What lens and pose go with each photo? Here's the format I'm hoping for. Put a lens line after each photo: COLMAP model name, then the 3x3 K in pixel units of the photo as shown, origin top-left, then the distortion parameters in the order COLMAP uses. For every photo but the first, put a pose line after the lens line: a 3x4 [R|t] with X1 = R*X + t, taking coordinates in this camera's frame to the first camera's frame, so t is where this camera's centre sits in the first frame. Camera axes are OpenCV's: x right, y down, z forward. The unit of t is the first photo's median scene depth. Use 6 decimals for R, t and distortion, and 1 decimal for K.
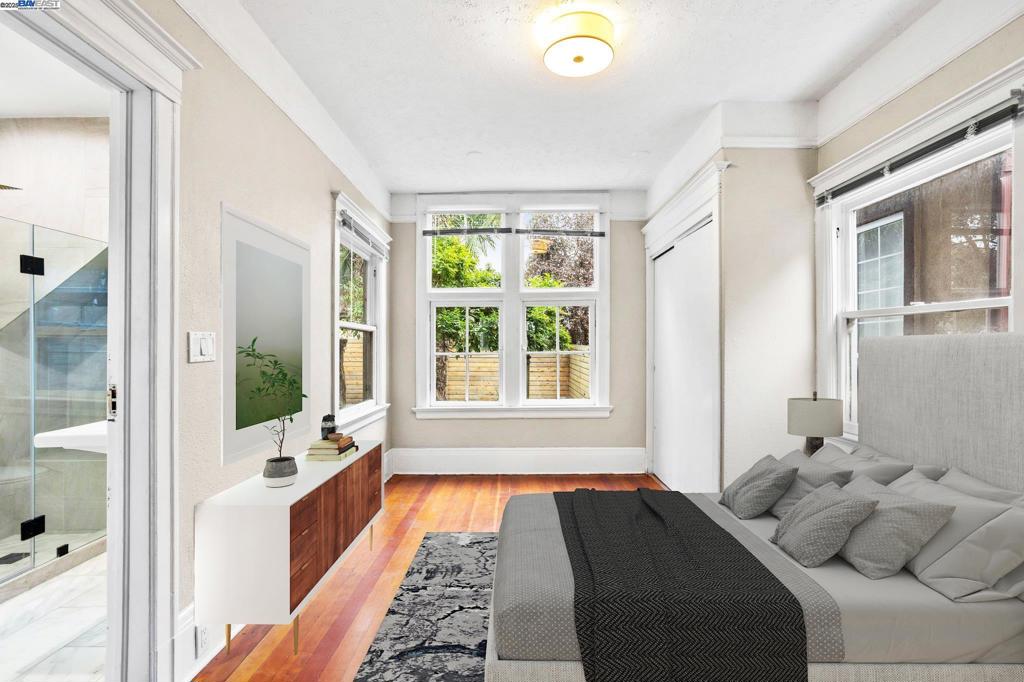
lens RADIAL K [[479.8, 0, 516.3], [0, 479.8, 346.7], [0, 0, 1]] dist [-0.058417, 0.002865]
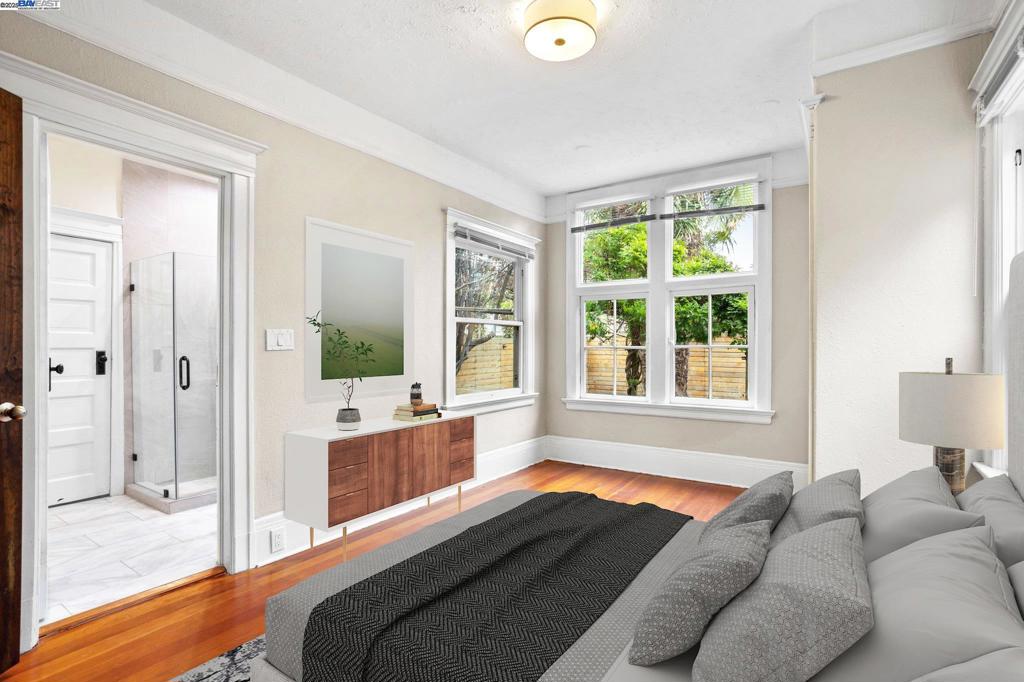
lens RADIAL K [[479.8, 0, 518.0], [0, 479.8, 344.0], [0, 0, 1]] dist [-0.058417, 0.002865]
pose [[0.833328, 0.004331, -0.552762, 0.283967], [0.000025, 0.999969, 0.007872, 0.000569], [0.552779, -0.006574, 0.833302, 0.069102]]
